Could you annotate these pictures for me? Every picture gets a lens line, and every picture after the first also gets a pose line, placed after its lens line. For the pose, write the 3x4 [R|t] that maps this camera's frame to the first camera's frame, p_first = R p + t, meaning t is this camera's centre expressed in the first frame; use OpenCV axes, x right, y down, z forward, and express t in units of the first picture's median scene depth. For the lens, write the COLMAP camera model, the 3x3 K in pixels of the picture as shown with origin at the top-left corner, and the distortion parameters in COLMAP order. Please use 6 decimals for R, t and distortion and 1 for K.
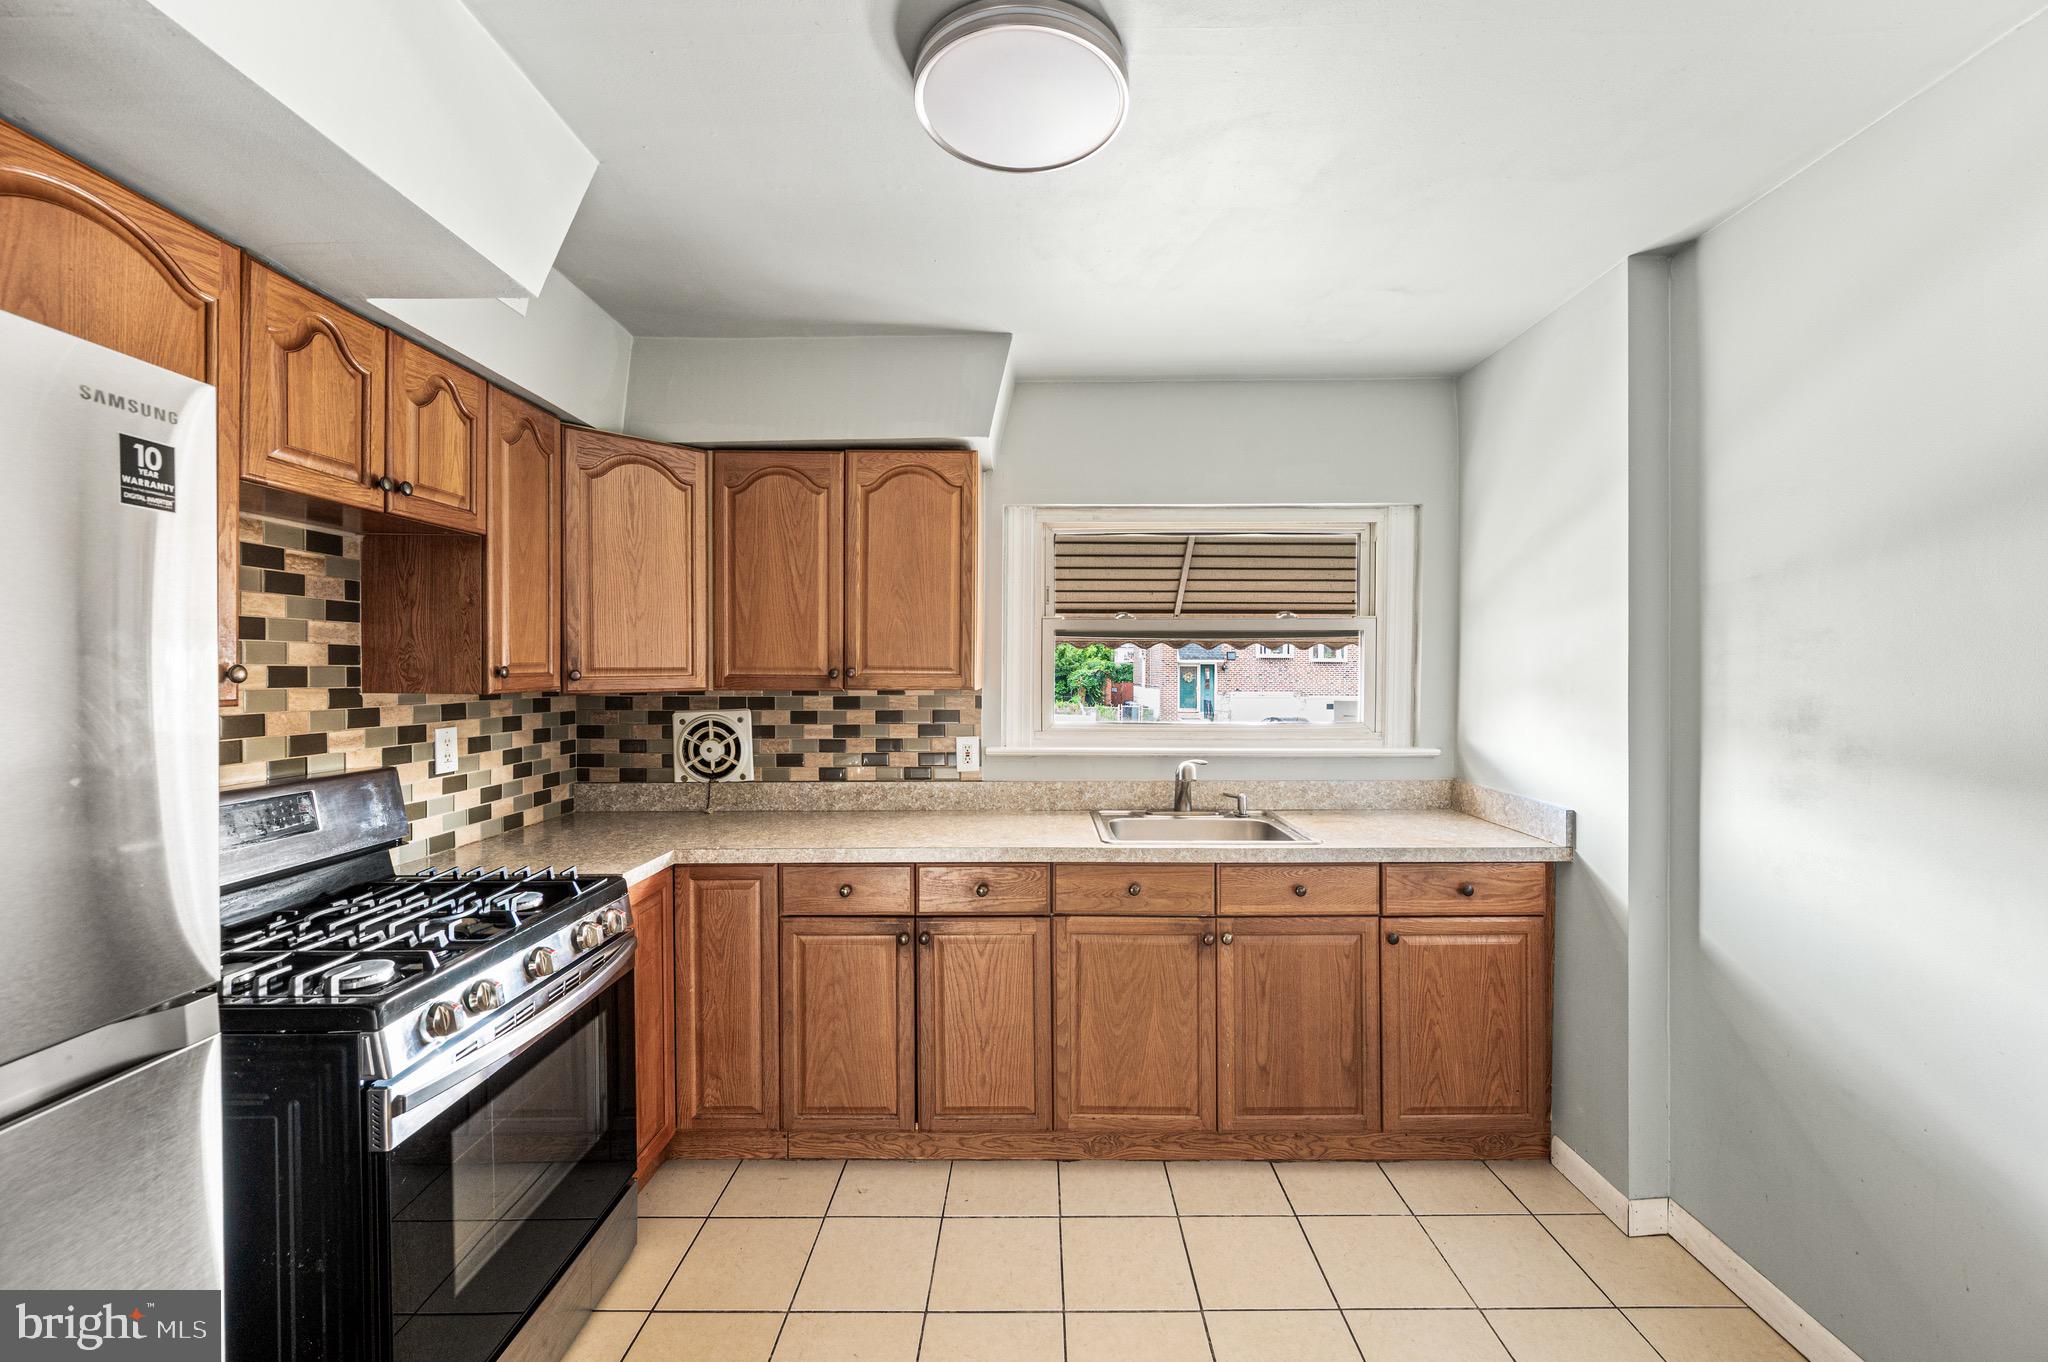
lens RADIAL K [[802.9, 0, 1028.9], [0, 802.9, 668.8], [0, 0, 1]] dist [-0.000917, -0.000167]
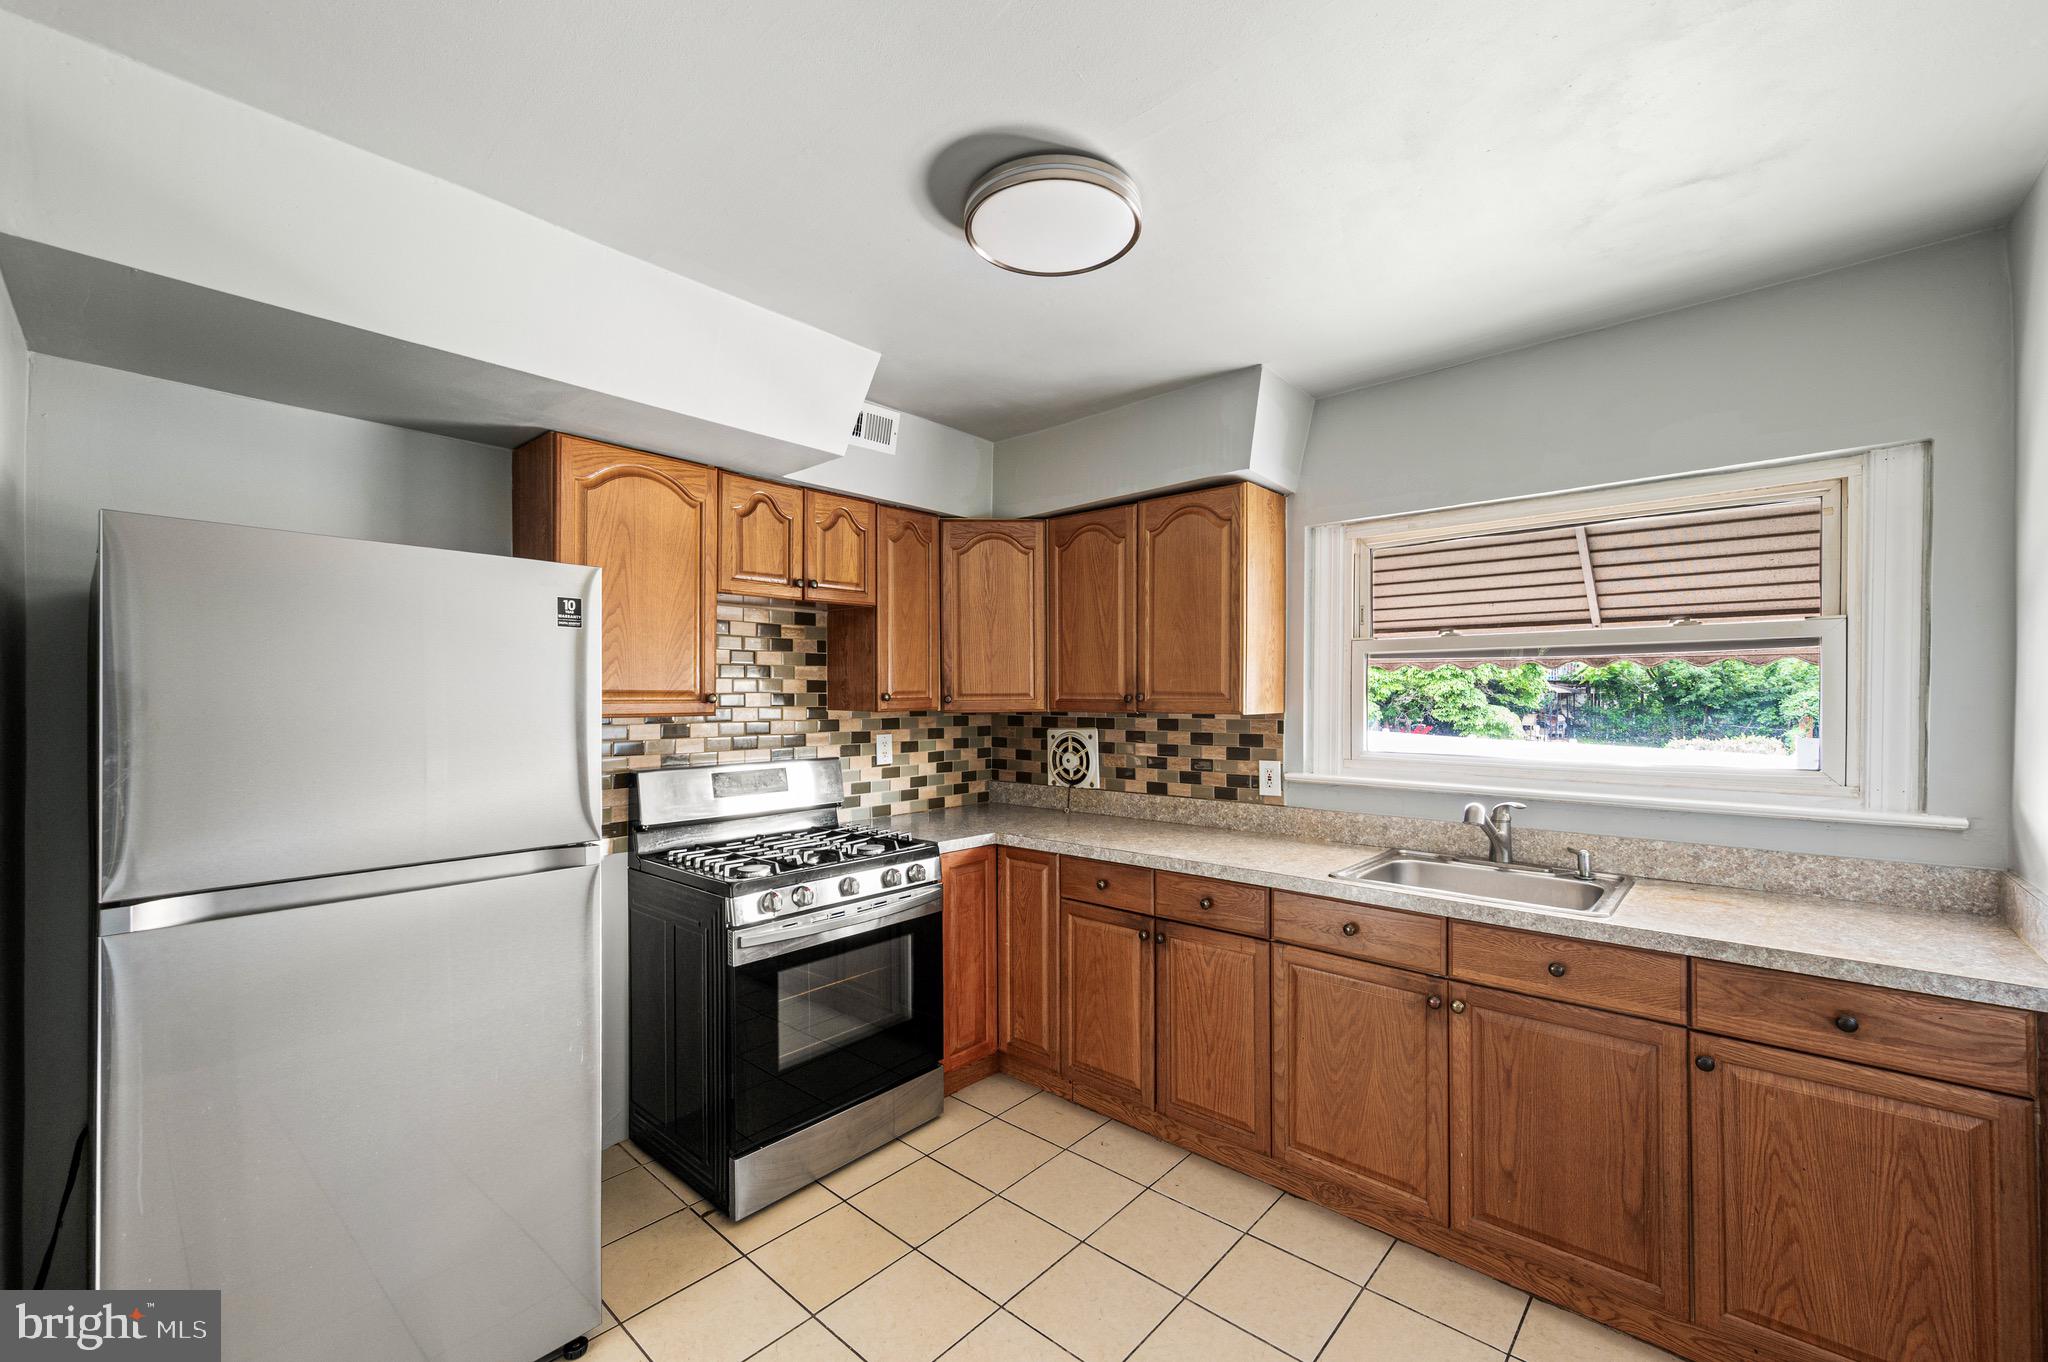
lens RADIAL K [[816.1, 0, 1031.3], [0, 816.1, 685.3], [0, 0, 1]] dist [-0.001044, -0.000118]
pose [[0.753718, -0.008330, -0.657146, 0.474606], [0.002752, 0.999951, -0.009519, -0.002290], [0.657193, 0.005366, 0.753704, 0.034767]]
